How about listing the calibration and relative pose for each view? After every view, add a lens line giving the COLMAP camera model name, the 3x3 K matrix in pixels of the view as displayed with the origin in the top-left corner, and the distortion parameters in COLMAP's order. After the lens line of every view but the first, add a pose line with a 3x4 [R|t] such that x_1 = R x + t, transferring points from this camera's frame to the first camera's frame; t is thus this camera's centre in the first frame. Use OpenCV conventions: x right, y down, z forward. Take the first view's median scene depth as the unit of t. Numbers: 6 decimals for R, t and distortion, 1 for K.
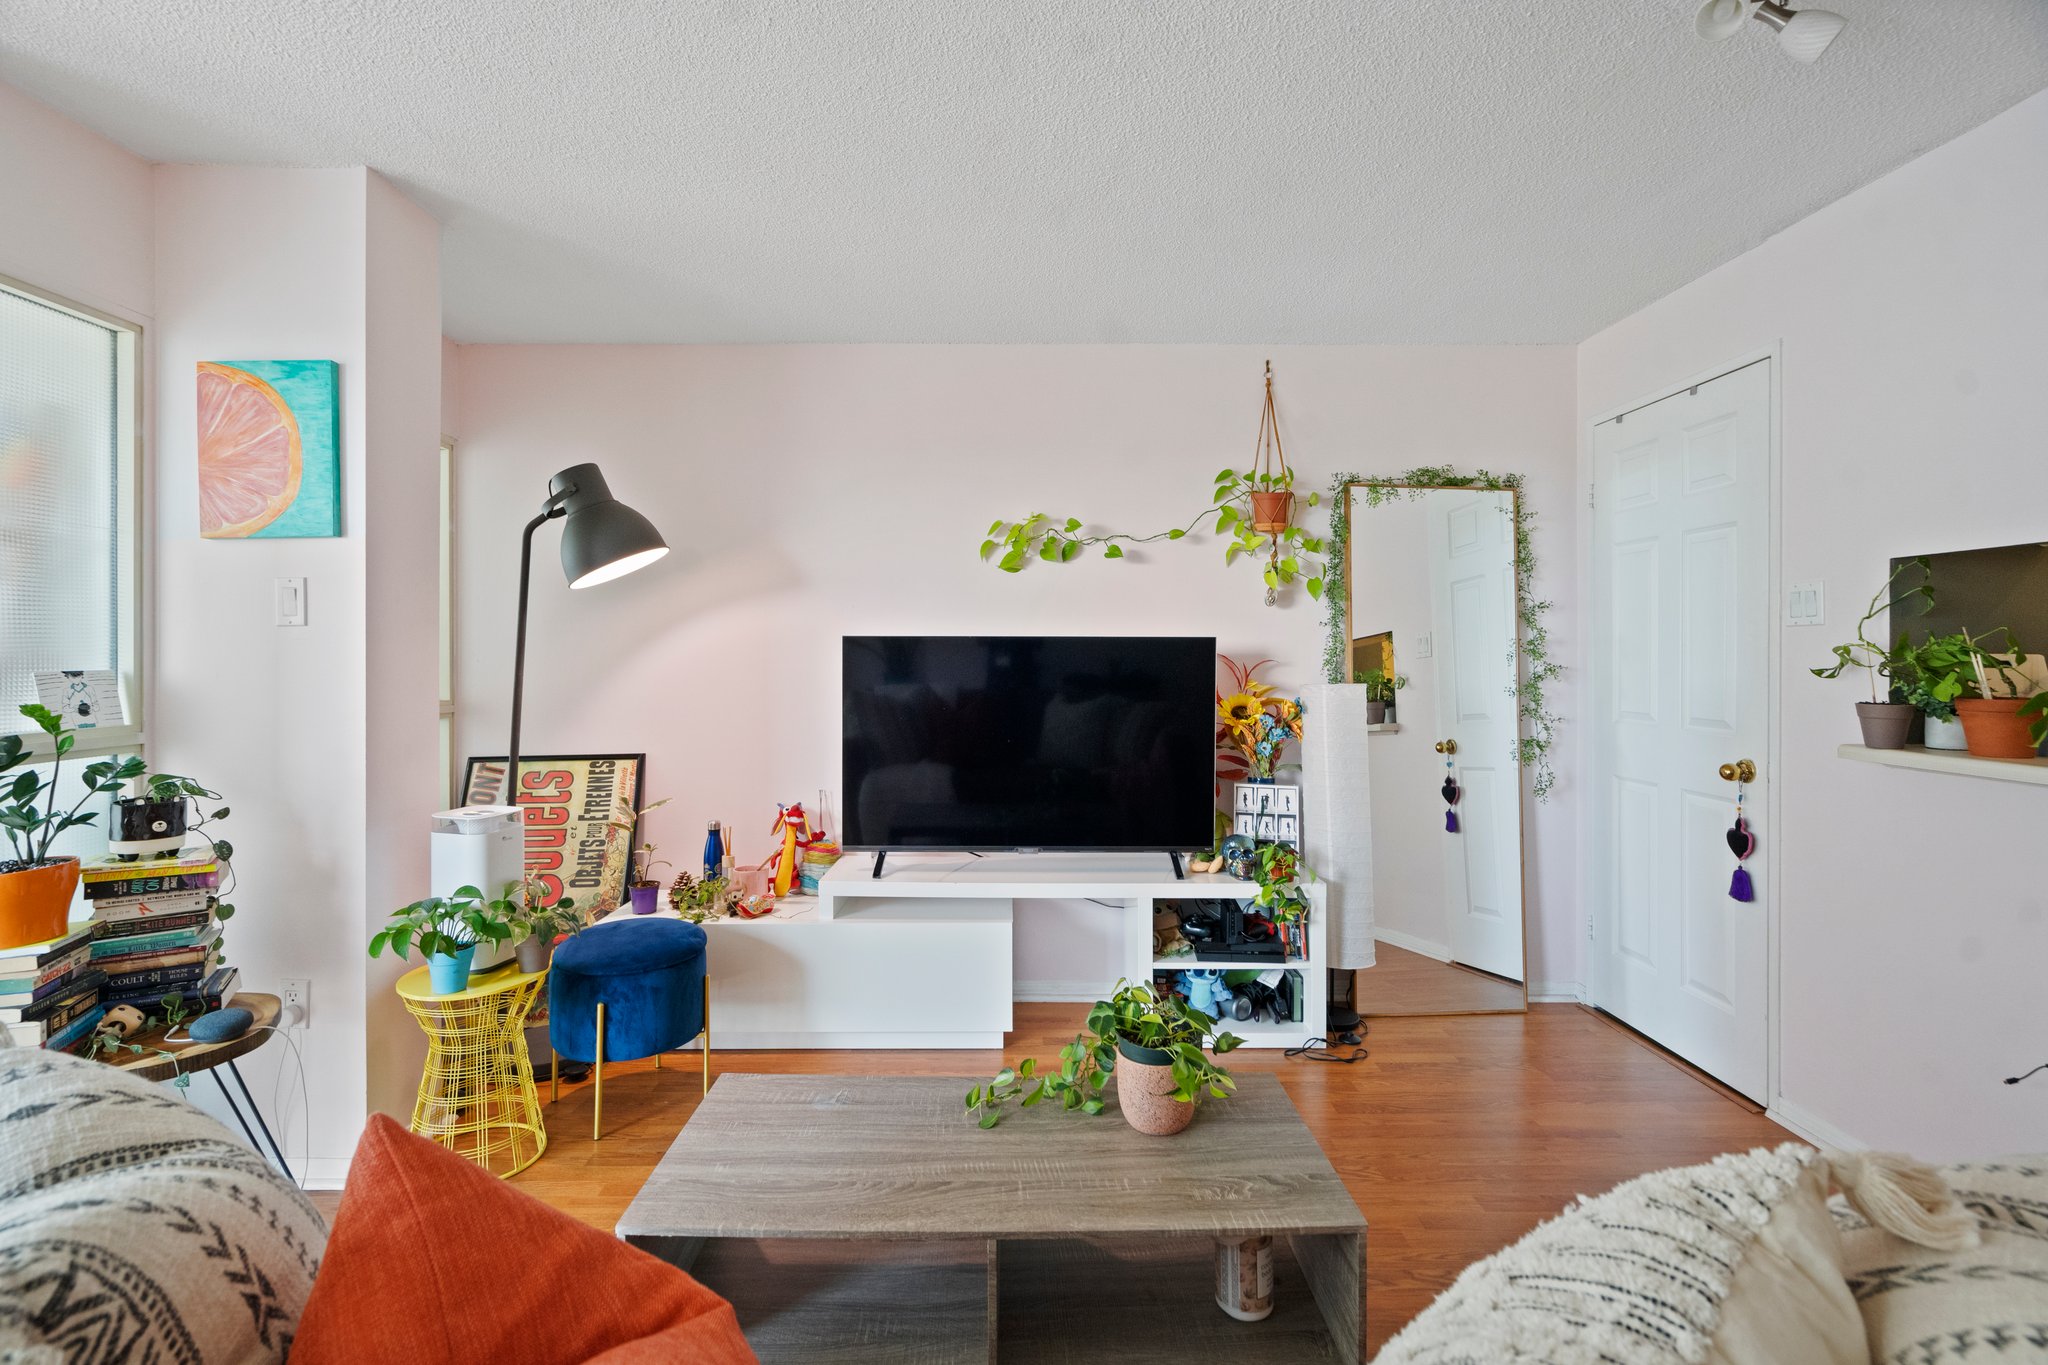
lens RADIAL K [[932.0, 0, 1013.0], [0, 932.0, 656.3], [0, 0, 1]] dist [-0.006784, 0.002164]
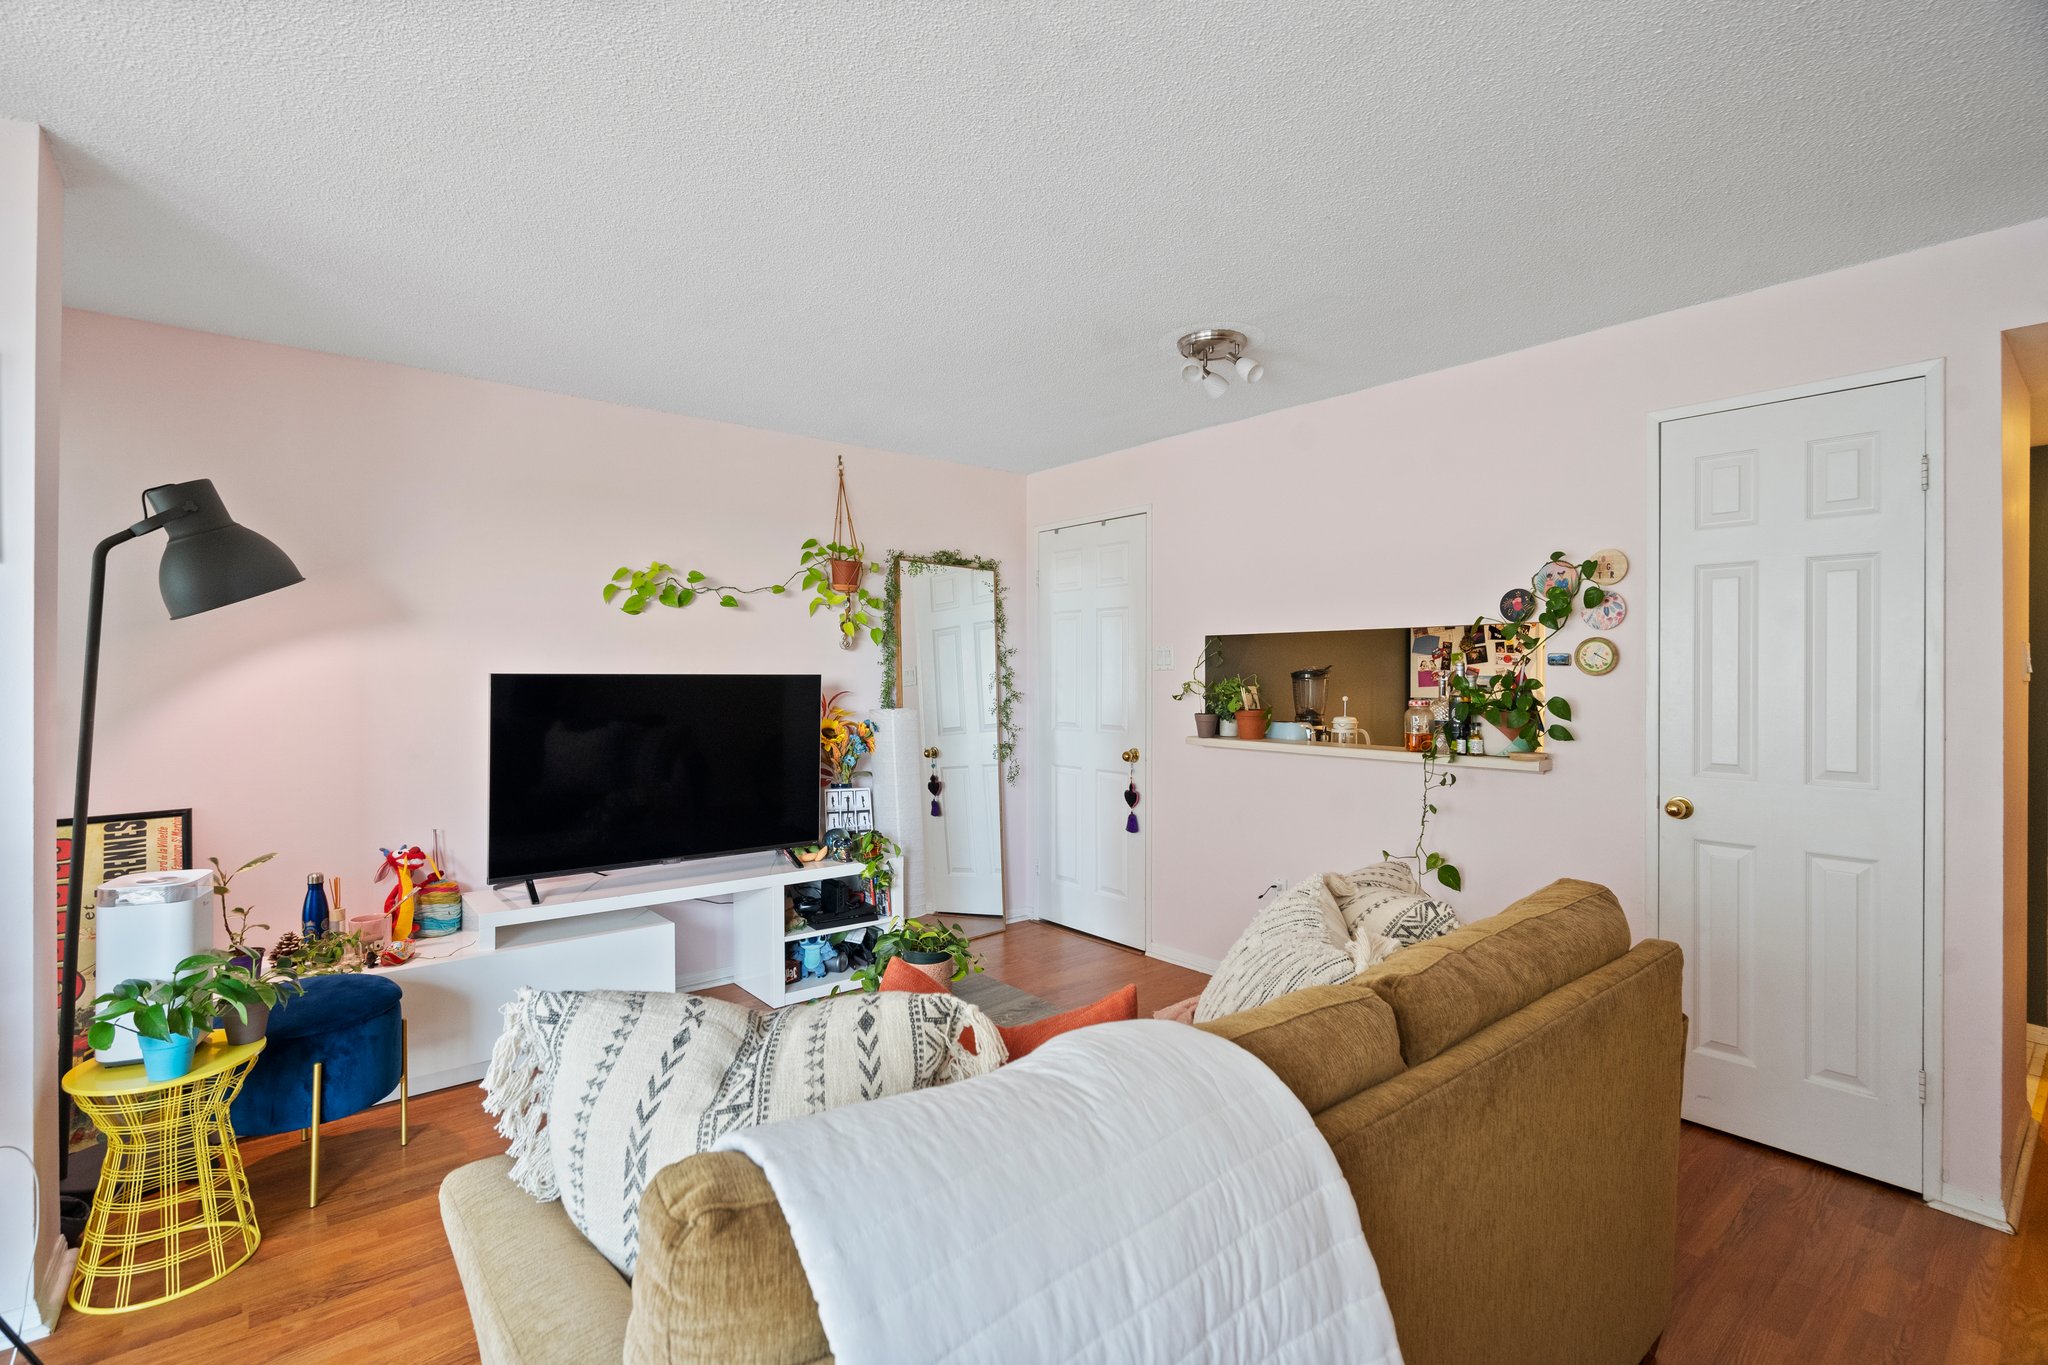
lens RADIAL K [[932.0, 0, 1005.2], [0, 932.0, 674.3], [0, 0, 1]] dist [-0.006784, 0.002164]
pose [[0.780421, -0.000959, 0.625254, -0.386990], [0.001249, 0.999999, -0.000024, -0.020567], [-0.625254, 0.000800, 0.780421, -0.149395]]
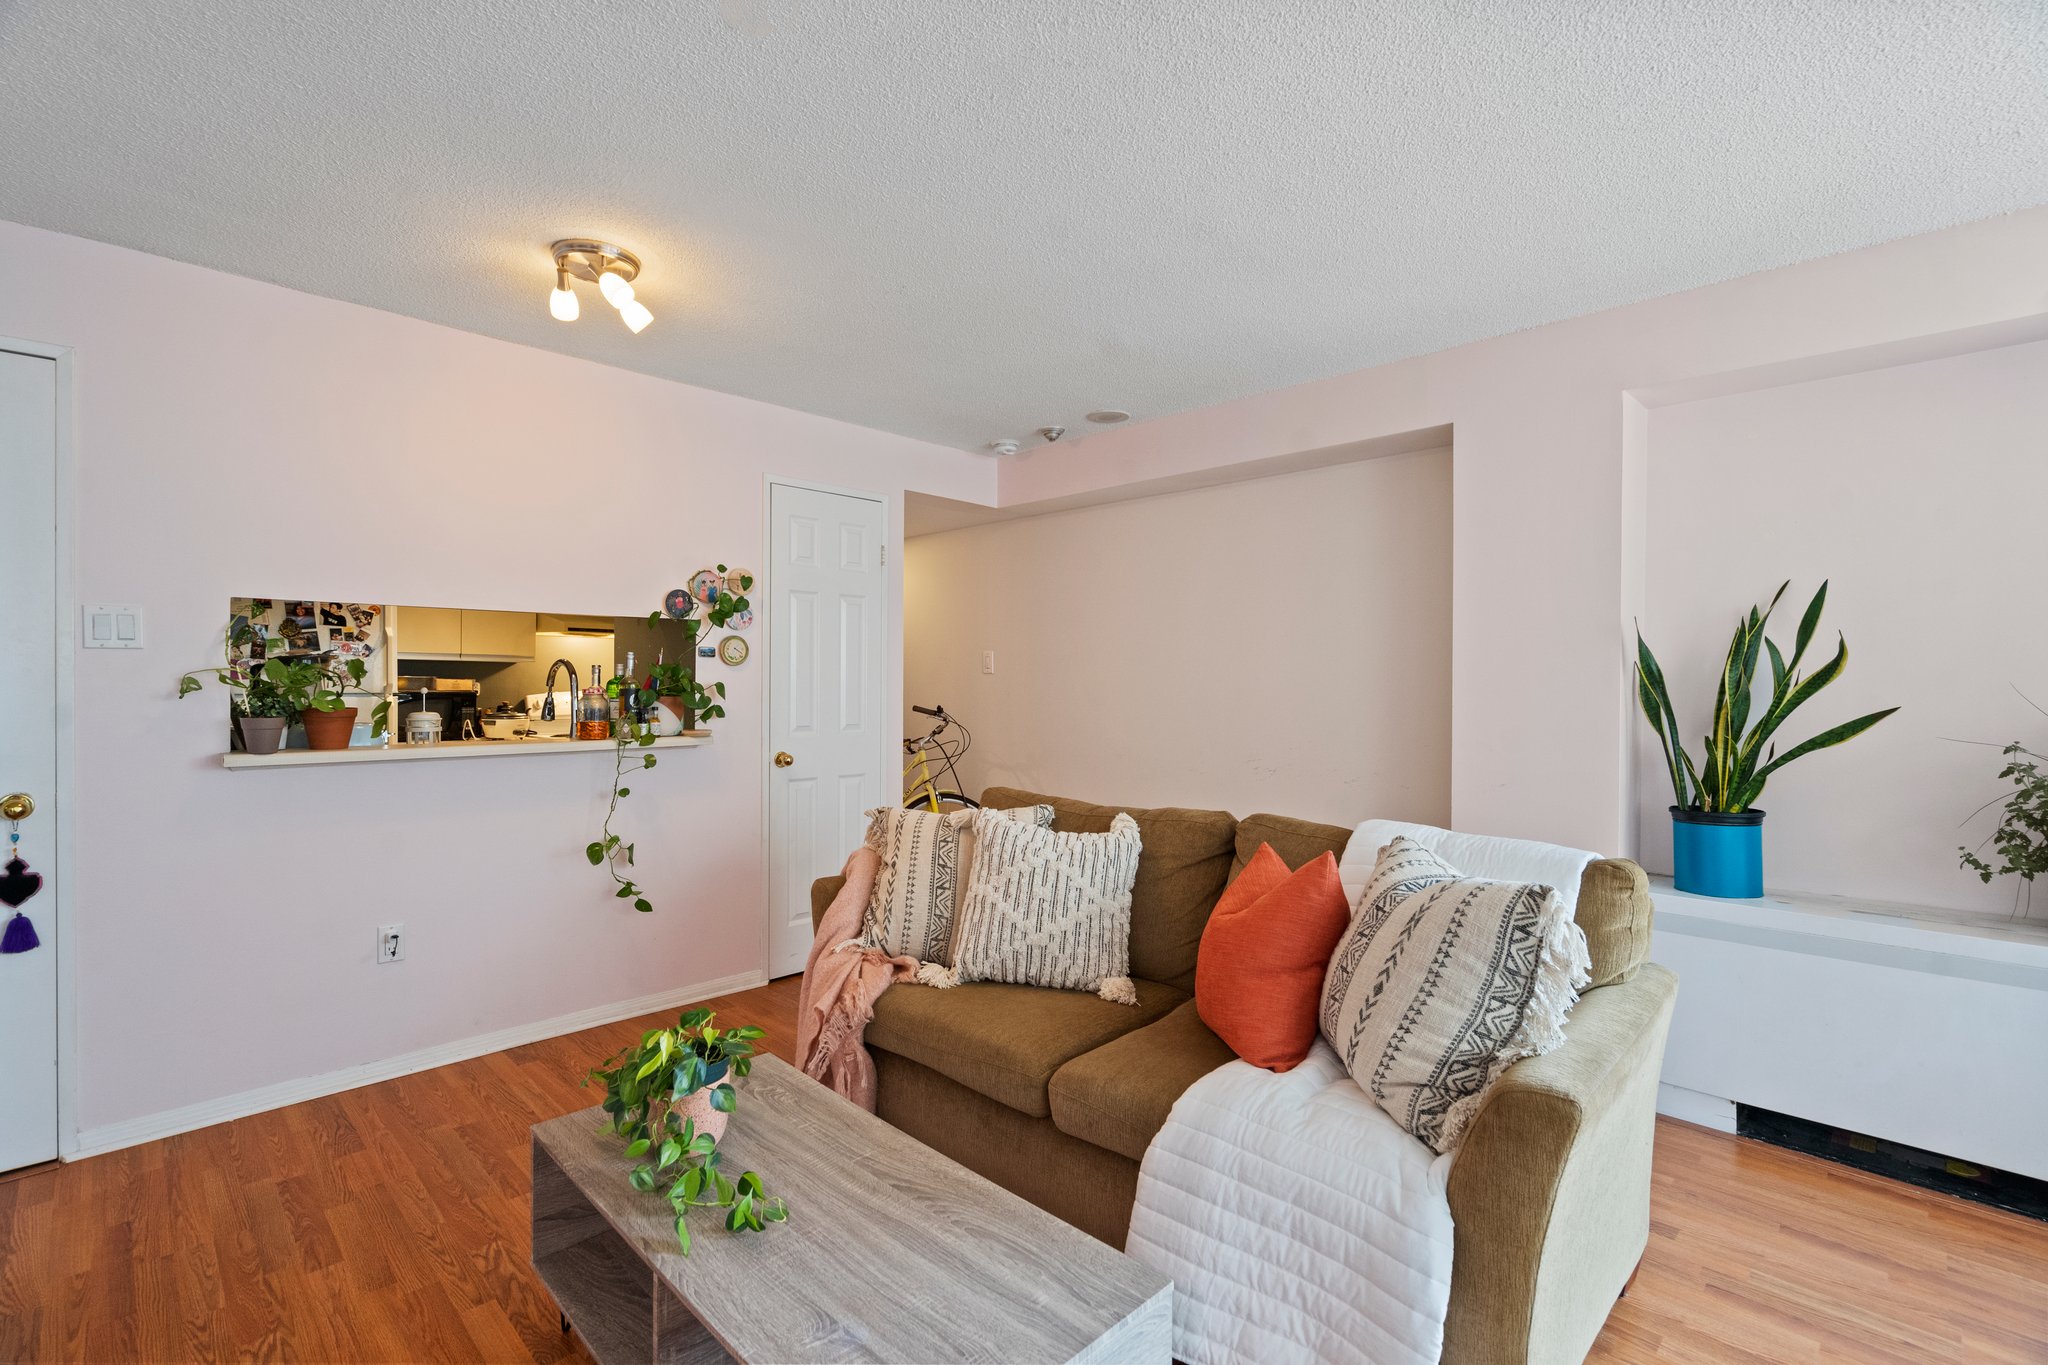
lens RADIAL K [[932.0, 0, 1007.0], [0, 932.0, 682.1], [0, 0, 1]] dist [-0.006784, 0.002164]
pose [[-0.700063, -0.005670, 0.714059, -0.445266], [-0.002985, 0.999983, 0.005013, -0.003613], [-0.714075, 0.001378, -0.700068, 0.809796]]
